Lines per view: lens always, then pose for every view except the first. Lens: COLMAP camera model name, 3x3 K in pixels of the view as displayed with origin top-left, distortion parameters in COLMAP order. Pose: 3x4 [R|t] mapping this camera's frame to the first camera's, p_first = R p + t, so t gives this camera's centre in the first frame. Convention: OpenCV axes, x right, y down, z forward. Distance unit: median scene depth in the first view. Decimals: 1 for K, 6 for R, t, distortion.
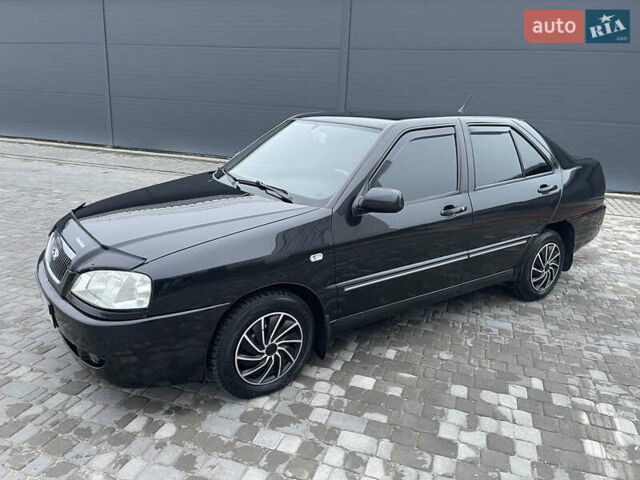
lens RADIAL K [[479.4, 0, 319.7], [0, 479.4, 240.8], [0, 0, 1]] dist [0.080764, -0.103984]
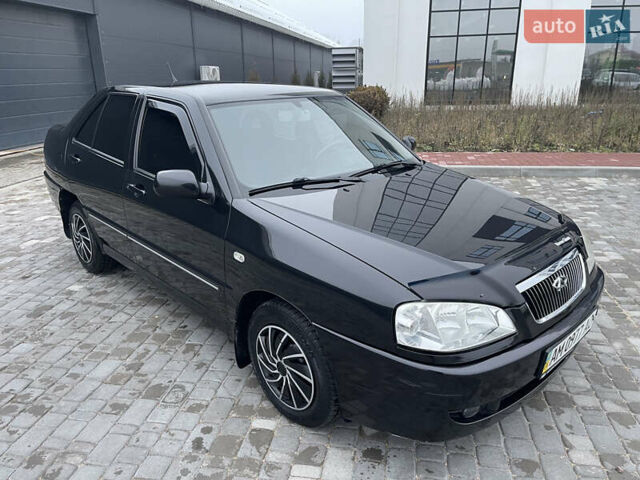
lens RADIAL K [[479.4, 0, 324.7], [0, 479.4, 242.8], [0, 0, 1]] dist [0.080764, -0.103984]
pose [[-0.156997, -0.349785, 0.923581, -1.149594], [0.275780, 0.882450, 0.381087, -0.416408], [-0.948313, 0.314535, -0.042079, 1.334221]]
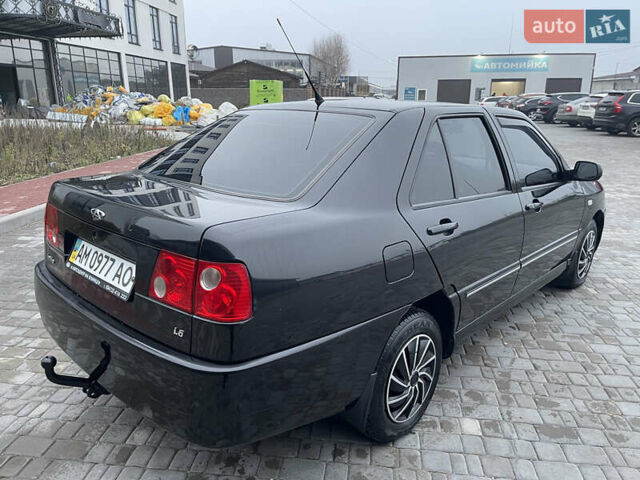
lens RADIAL K [[479.4, 0, 324.3], [0, 479.4, 240.5], [0, 0, 1]] dist [0.080764, -0.103984]
pose [[-0.976425, 0.021160, -0.214817, 0.654672], [-0.096278, 0.848016, 0.521153, -0.680425], [0.193196, 0.529549, -0.825986, 2.494052]]
